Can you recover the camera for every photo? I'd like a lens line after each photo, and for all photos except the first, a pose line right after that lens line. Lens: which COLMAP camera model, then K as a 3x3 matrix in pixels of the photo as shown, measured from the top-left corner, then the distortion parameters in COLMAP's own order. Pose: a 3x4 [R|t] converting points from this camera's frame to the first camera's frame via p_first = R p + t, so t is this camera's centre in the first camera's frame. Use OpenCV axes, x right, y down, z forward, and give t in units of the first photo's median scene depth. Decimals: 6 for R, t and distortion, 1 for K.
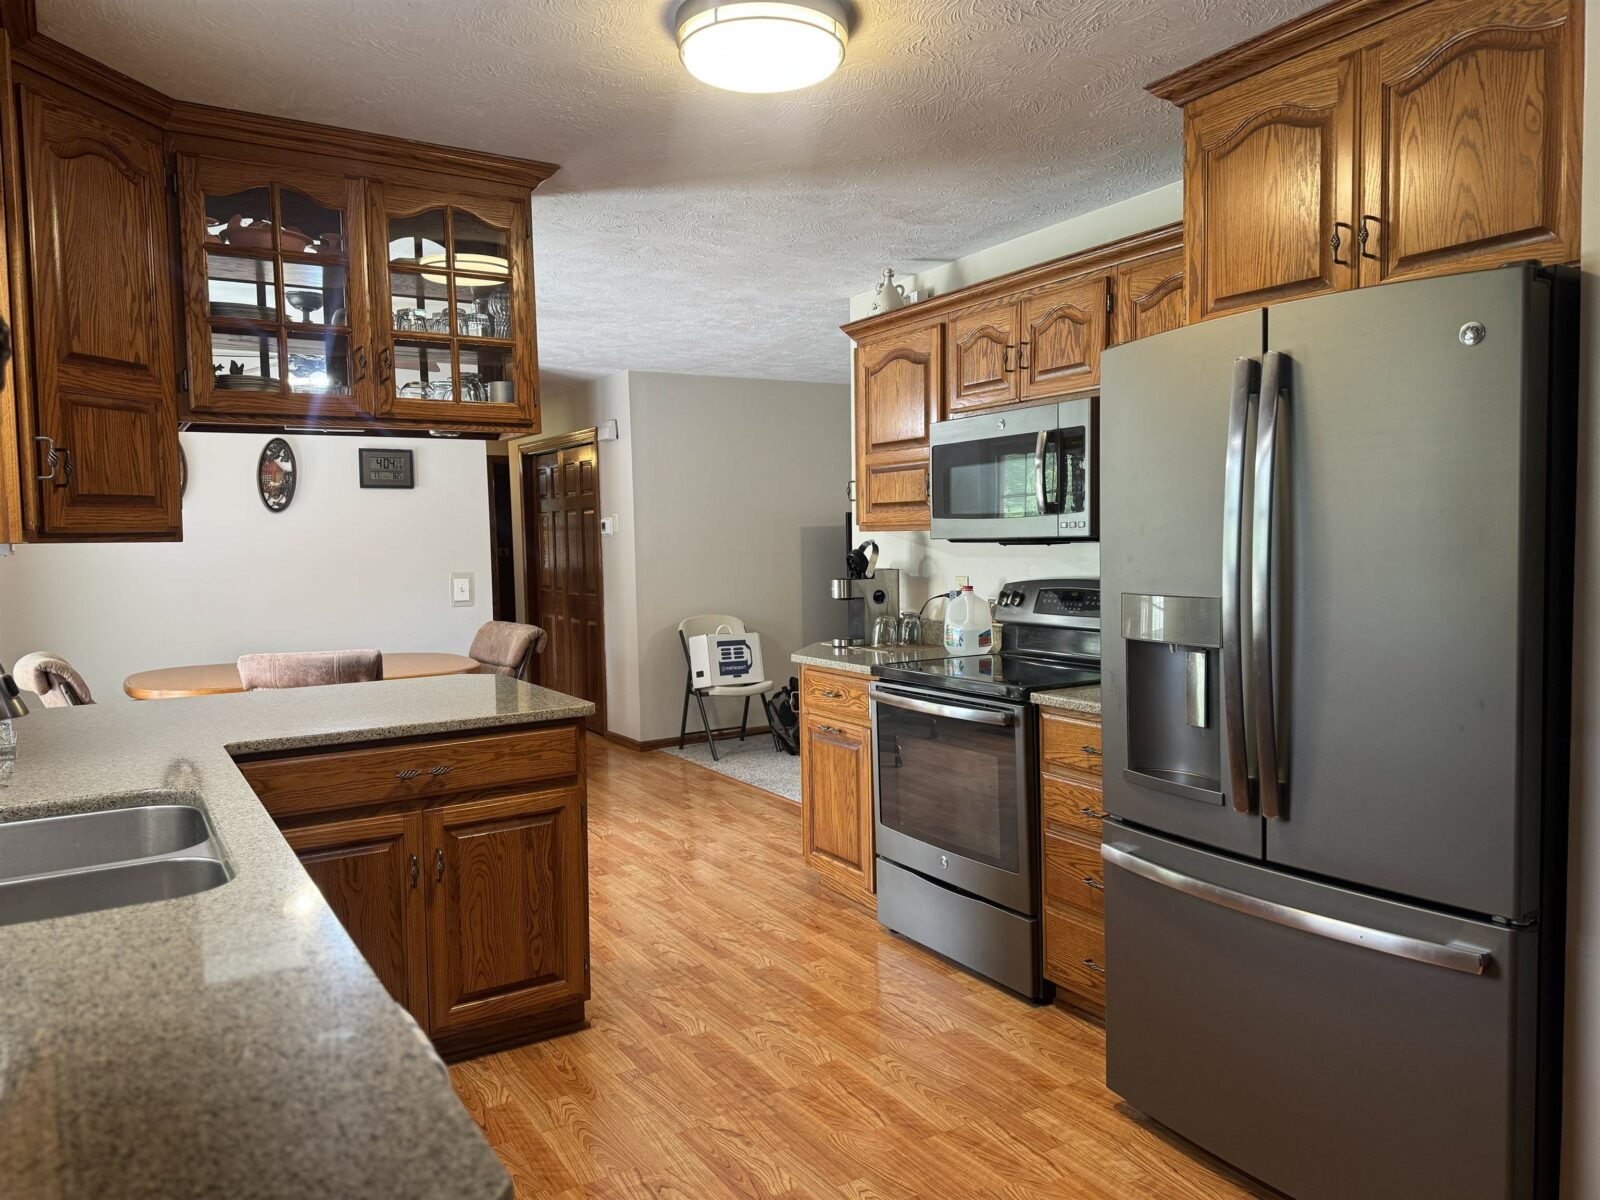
lens RADIAL K [[1124.1, 0, 796.9], [0, 1124.1, 589.4], [0, 0, 1]] dist [0.032812, -0.002422]
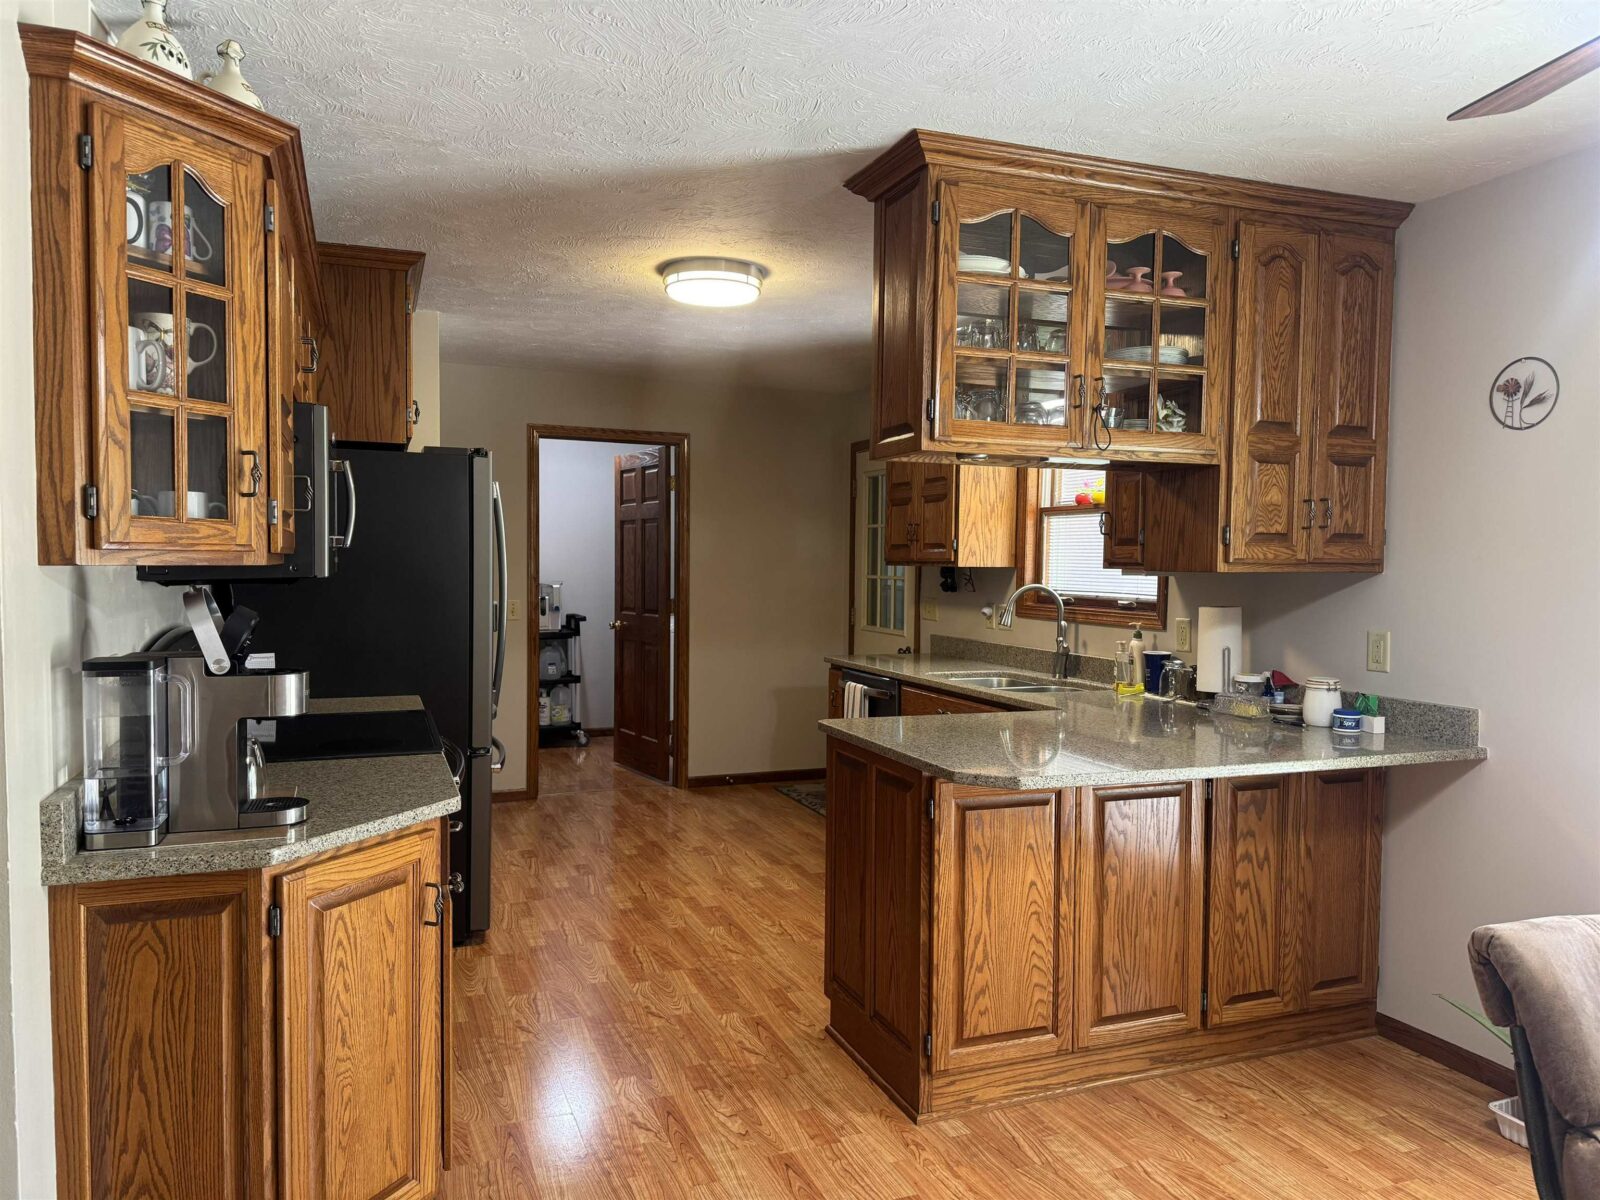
lens RADIAL K [[1112.3, 0, 793.6], [0, 1112.3, 608.1], [0, 0, 1]] dist [0.043000, -0.050026]
pose [[-0.982396, 0.000492, 0.186810, -0.368779], [0.016966, 0.996099, 0.086593, -0.105293], [-0.186039, 0.088238, -0.978572, 2.107303]]
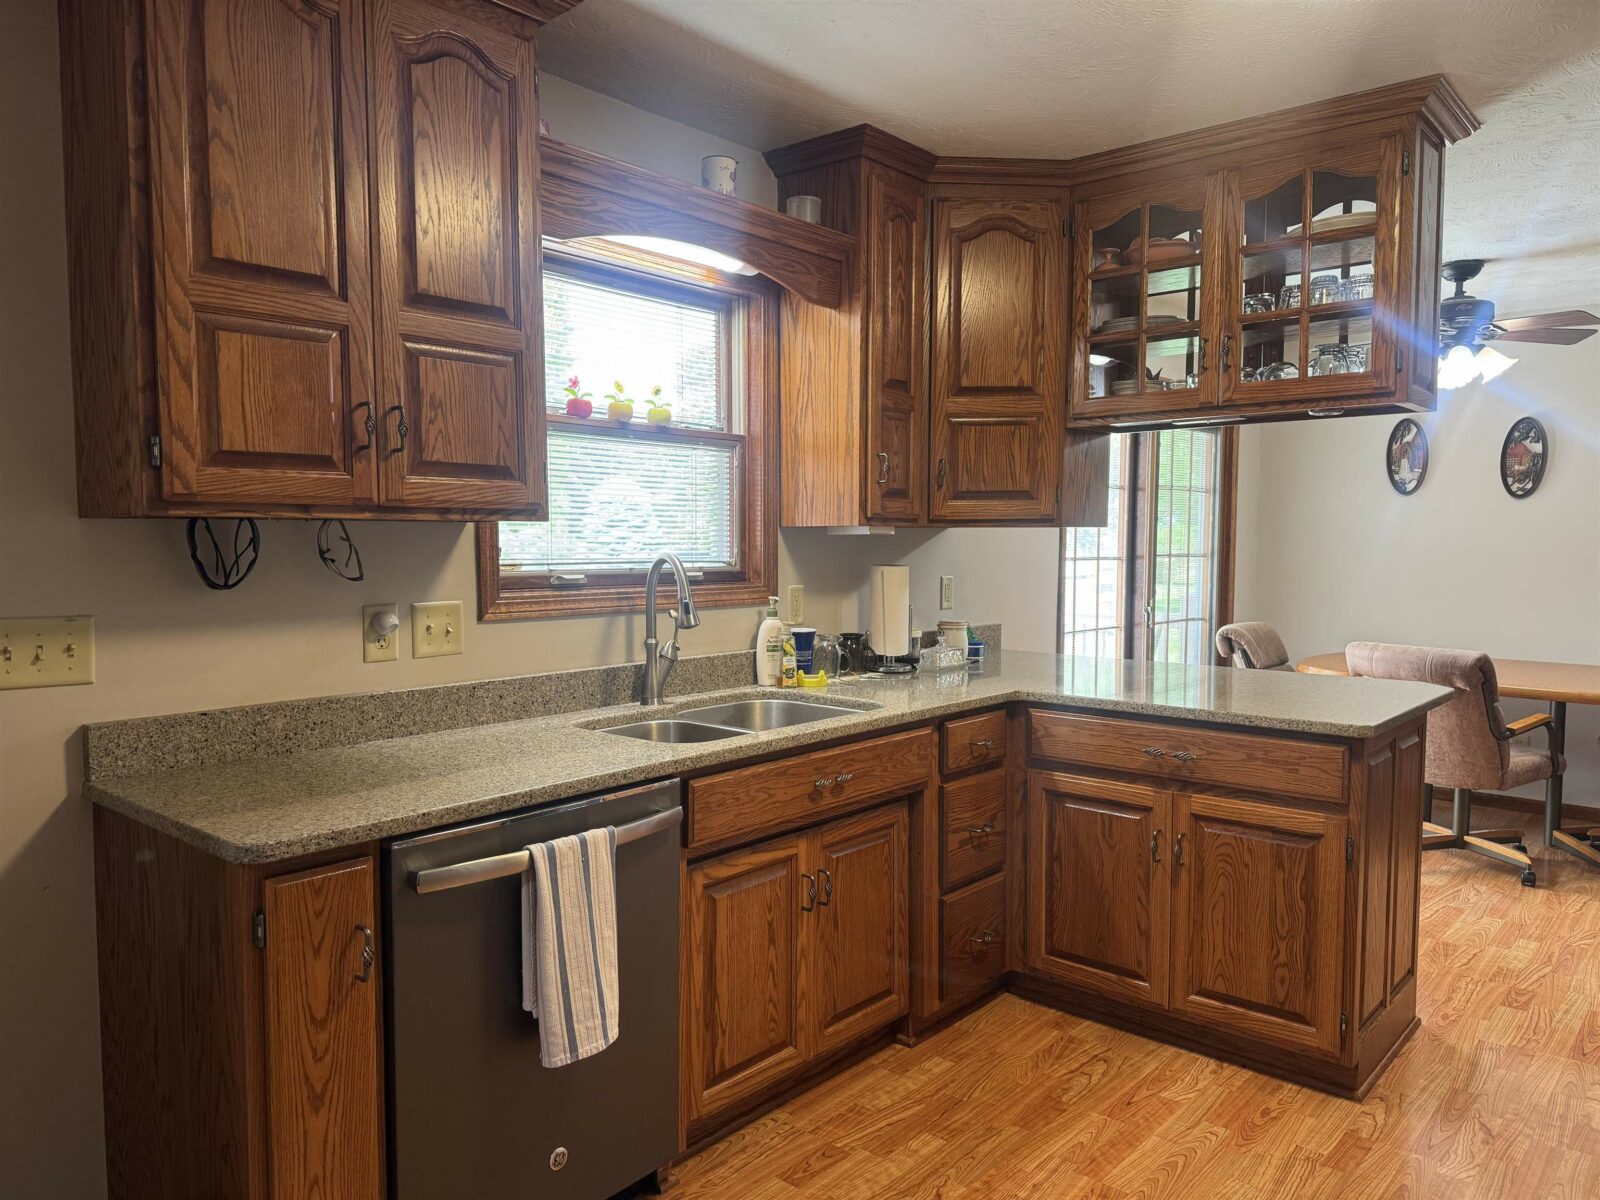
lens RADIAL K [[1112.3, 0, 793.6], [0, 1112.3, 608.1], [0, 0, 1]] dist [0.043000, -0.050026]
pose [[0.287194, 0.081089, -0.954434, 0.495757], [-0.054704, 0.996173, 0.068174, -0.019209], [0.956309, 0.032632, 0.290531, 0.352416]]
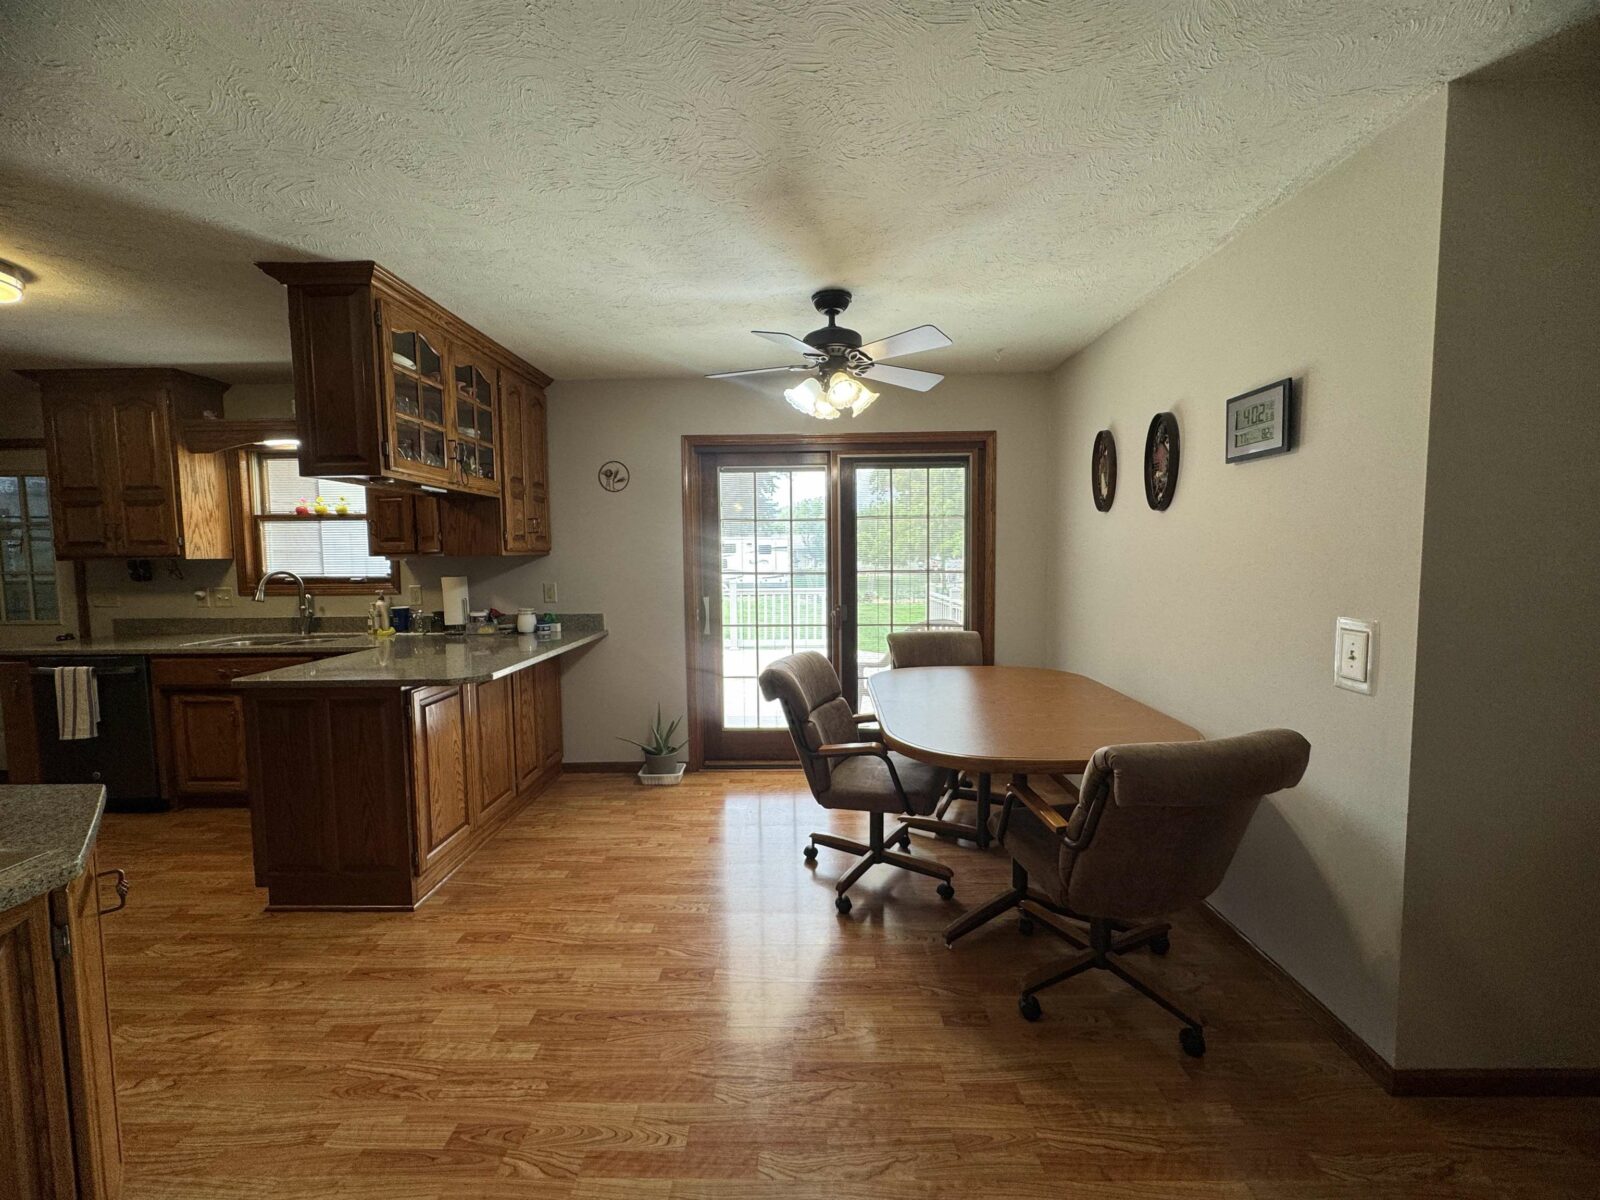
lens RADIAL K [[635.1, 0, 799.5], [0, 635.1, 597.6], [0, 0, 1]] dist [-0.000848, 0.000130]
pose [[-0.540647, 0.082914, -0.837154, 0.087641], [-0.018878, 0.993685, 0.110609, -0.100822], [0.841038, 0.075604, -0.535667, 2.047696]]
